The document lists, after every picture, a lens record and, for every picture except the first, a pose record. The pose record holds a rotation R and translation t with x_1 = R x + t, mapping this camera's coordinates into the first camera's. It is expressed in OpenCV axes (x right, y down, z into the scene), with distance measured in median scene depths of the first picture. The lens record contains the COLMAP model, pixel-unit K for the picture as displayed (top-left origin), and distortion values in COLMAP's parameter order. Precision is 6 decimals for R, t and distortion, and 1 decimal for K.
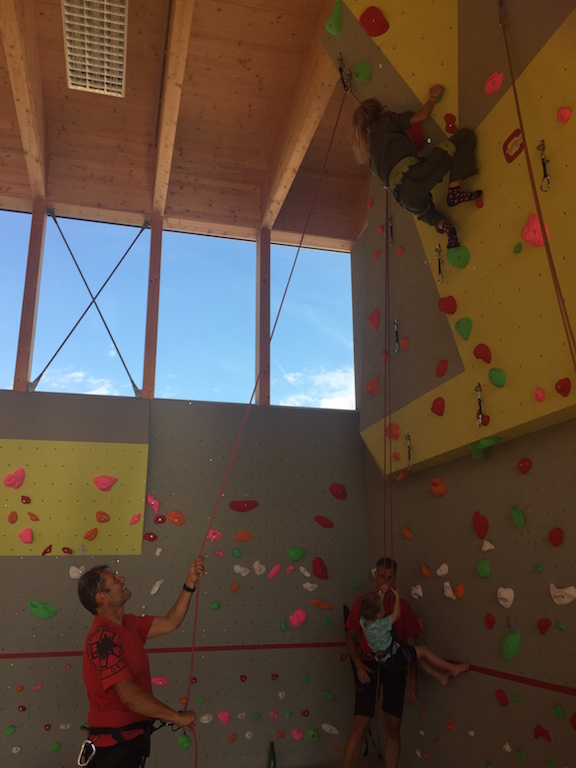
lens RADIAL K [[664.3, 0, 286.7], [0, 664.3, 387.8], [0, 0, 1]] dist [0.099274, -0.132724]
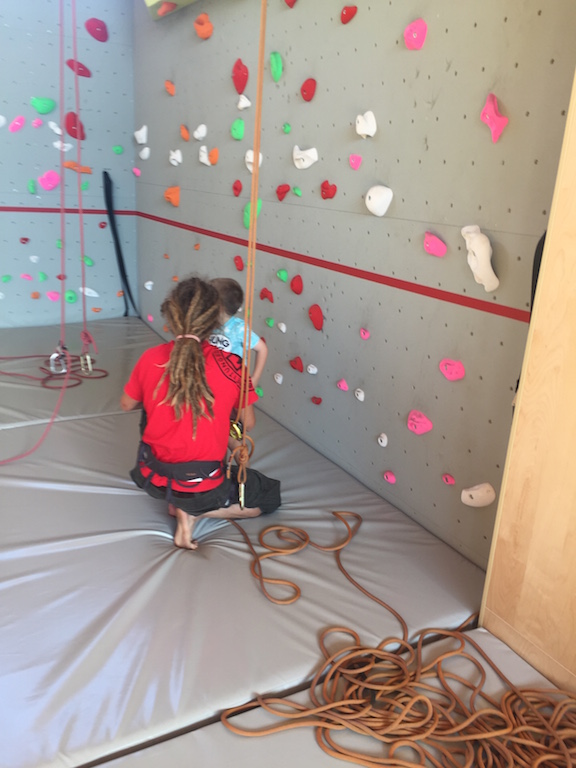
lens RADIAL K [[664.3, 0, 283.8], [0, 664.3, 386.2], [0, 0, 1]] dist [0.099274, -0.132724]
pose [[0.967551, -0.013888, 0.252293, 0.101351], [-0.129344, 0.830523, 0.541759, 0.050822], [-0.217059, -0.556812, 0.801777, 0.071453]]
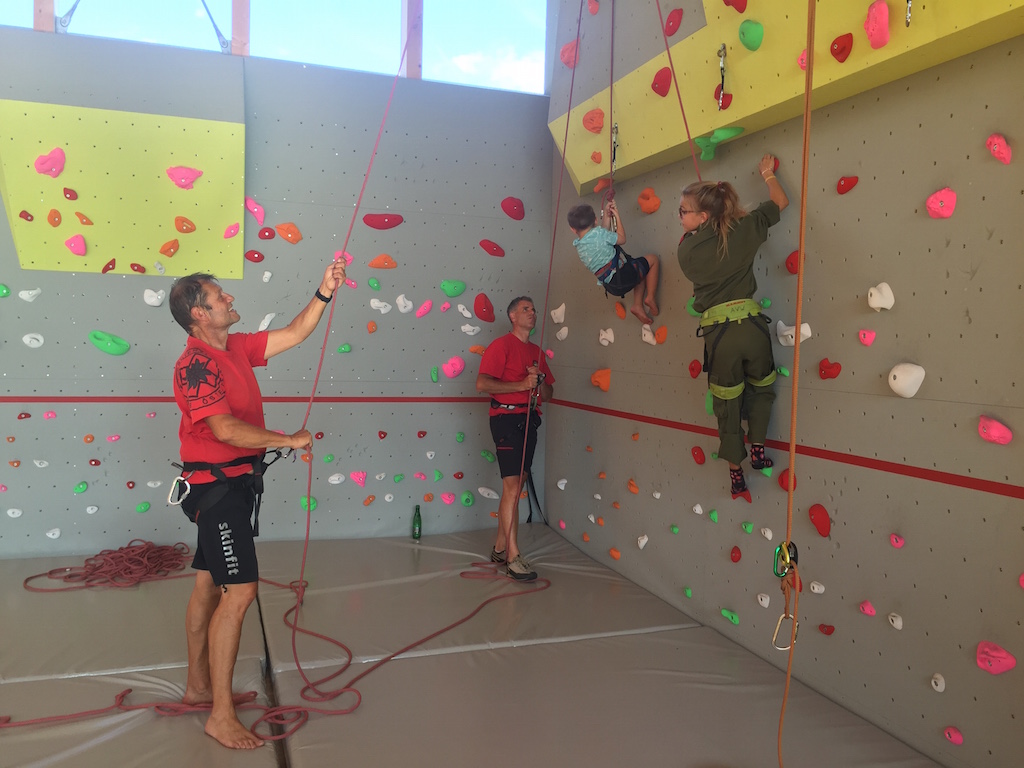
lens RADIAL K [[885.8, 0, 513.3], [0, 885.8, 381.0], [0, 0, 1]] dist [0.099274, -0.132724]
pose [[0.996075, 0.026558, 0.084434, -0.000510], [-0.052123, 0.946982, 0.317031, 0.030974], [-0.071538, -0.320188, 0.944649, 0.015585]]
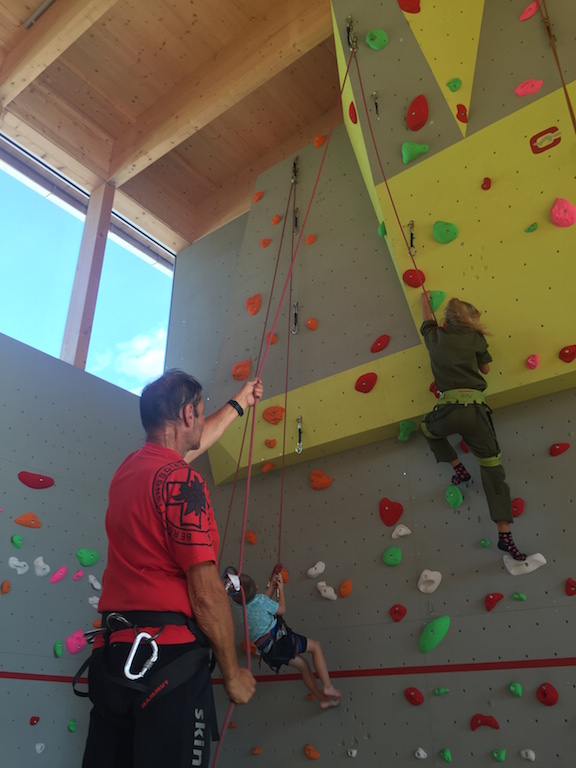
lens RADIAL K [[664.3, 0, 286.2], [0, 664.3, 384.6], [0, 0, 1]] dist [0.099274, -0.132724]
pose [[0.796982, 0.290885, 0.529344, -0.313562], [-0.175889, 0.950183, -0.257324, 0.254097], [-0.577825, 0.111977, 0.808442, 0.259749]]
